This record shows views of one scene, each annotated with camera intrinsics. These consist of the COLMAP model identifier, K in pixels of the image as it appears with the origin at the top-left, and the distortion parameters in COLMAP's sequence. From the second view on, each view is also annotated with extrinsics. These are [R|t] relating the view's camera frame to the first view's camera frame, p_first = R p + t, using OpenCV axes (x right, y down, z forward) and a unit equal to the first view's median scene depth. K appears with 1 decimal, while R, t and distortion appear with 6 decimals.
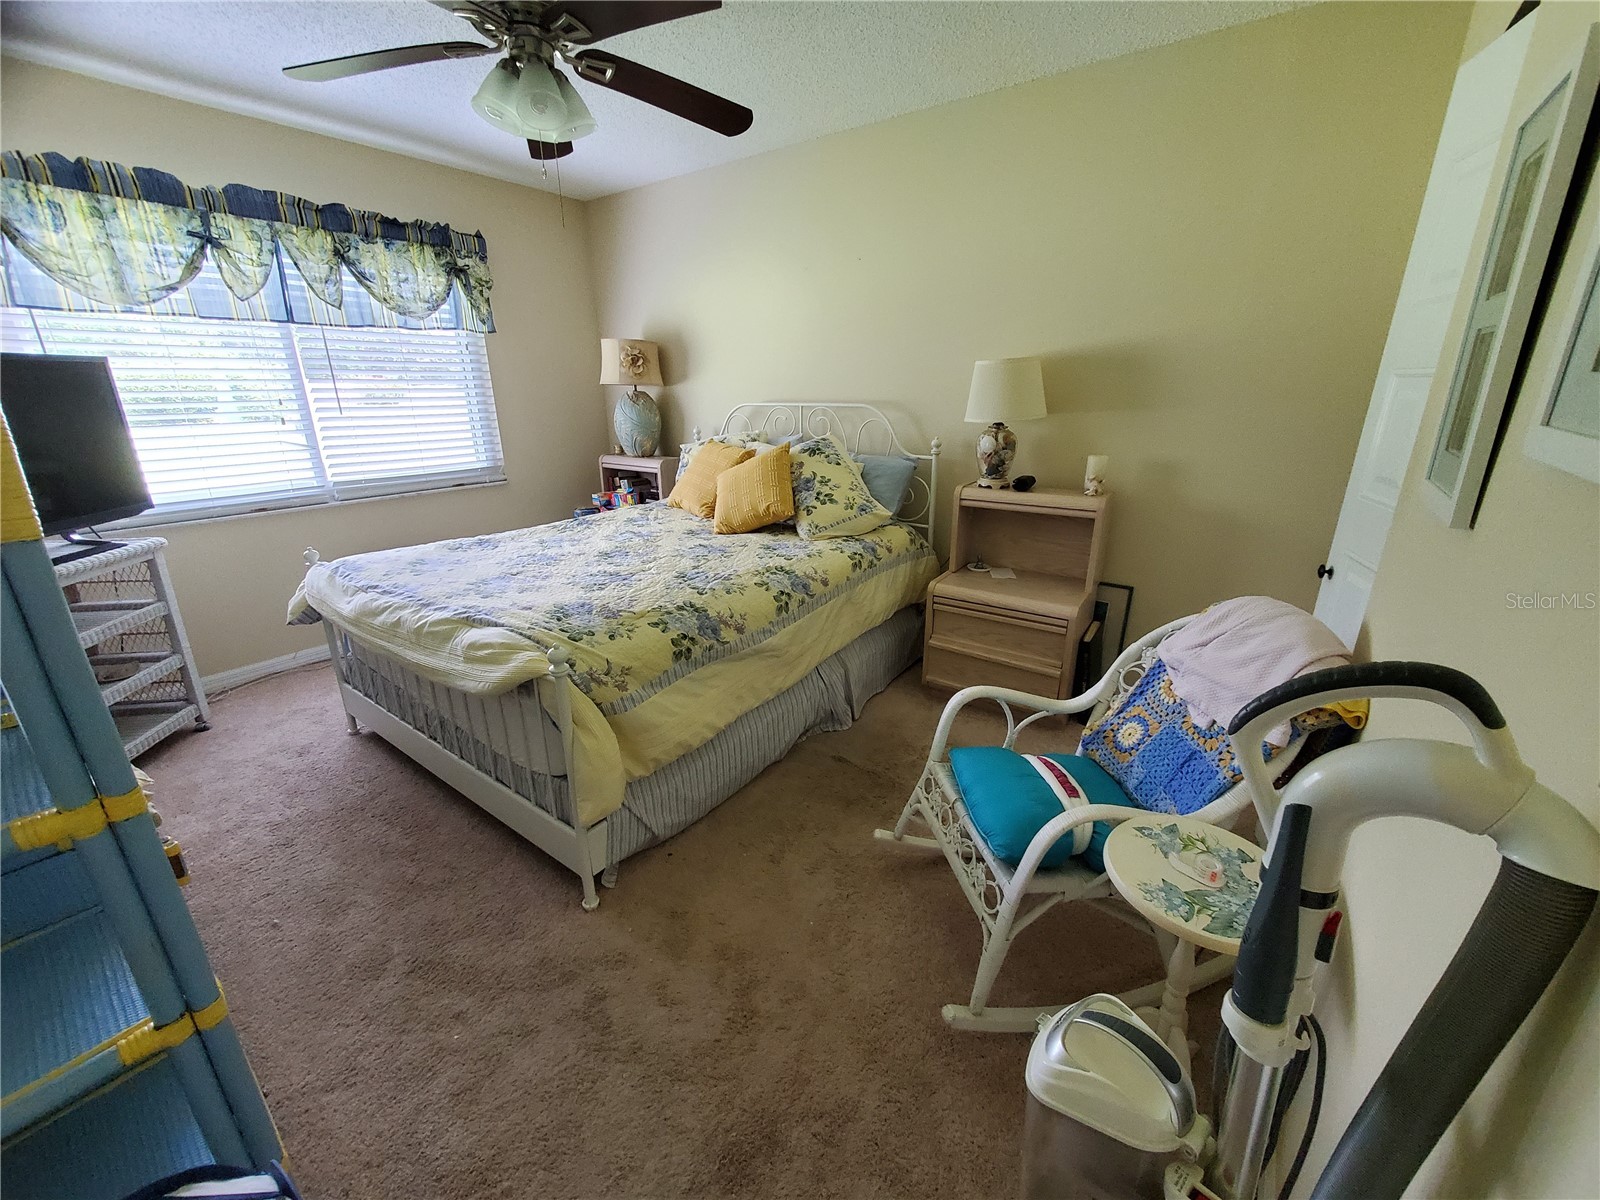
lens RADIAL K [[647.5, 0, 804.2], [0, 647.5, 600.3], [0, 0, 1]] dist [-0.000318, -0.000311]
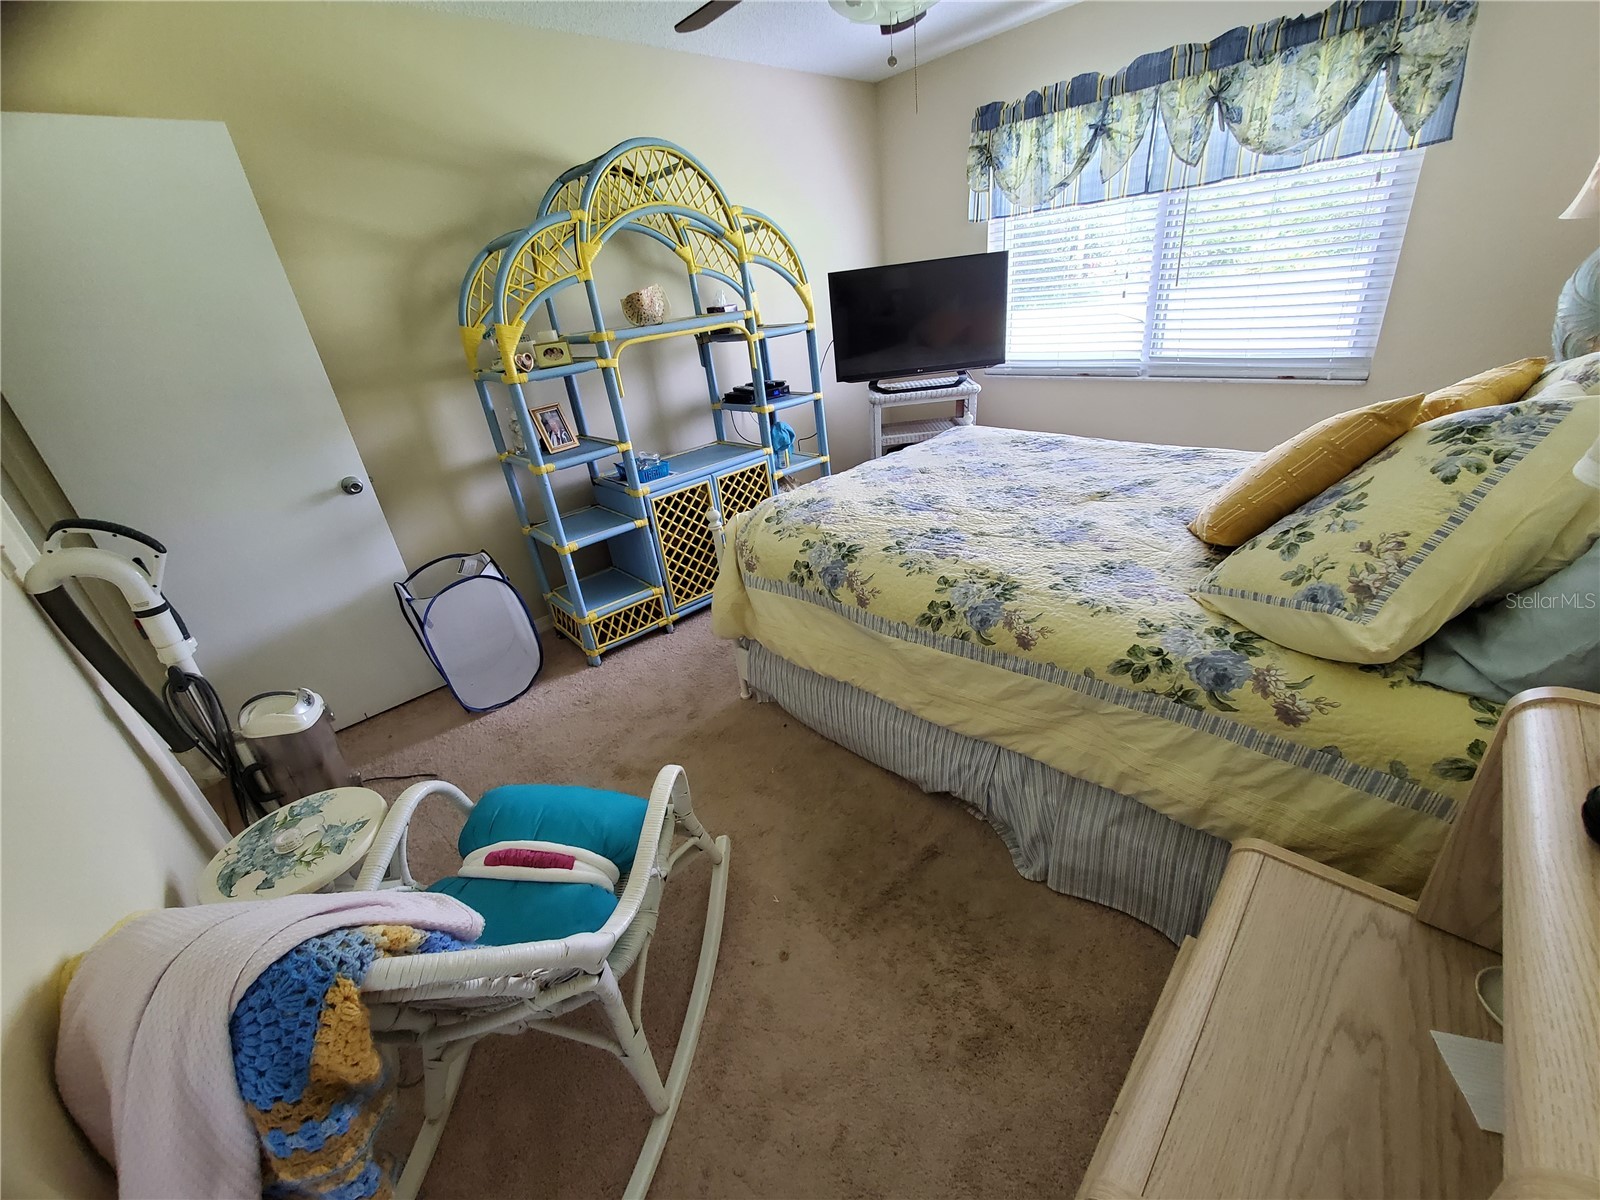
lens RADIAL K [[647.5, 0, 804.2], [0, 647.5, 600.3], [0, 0, 1]] dist [-0.000318, -0.000311]
pose [[-0.178695, 0.454269, -0.872759, 0.574111], [-0.211056, 0.848690, 0.484954, -0.308013], [0.961001, 0.270860, -0.055780, 0.826976]]
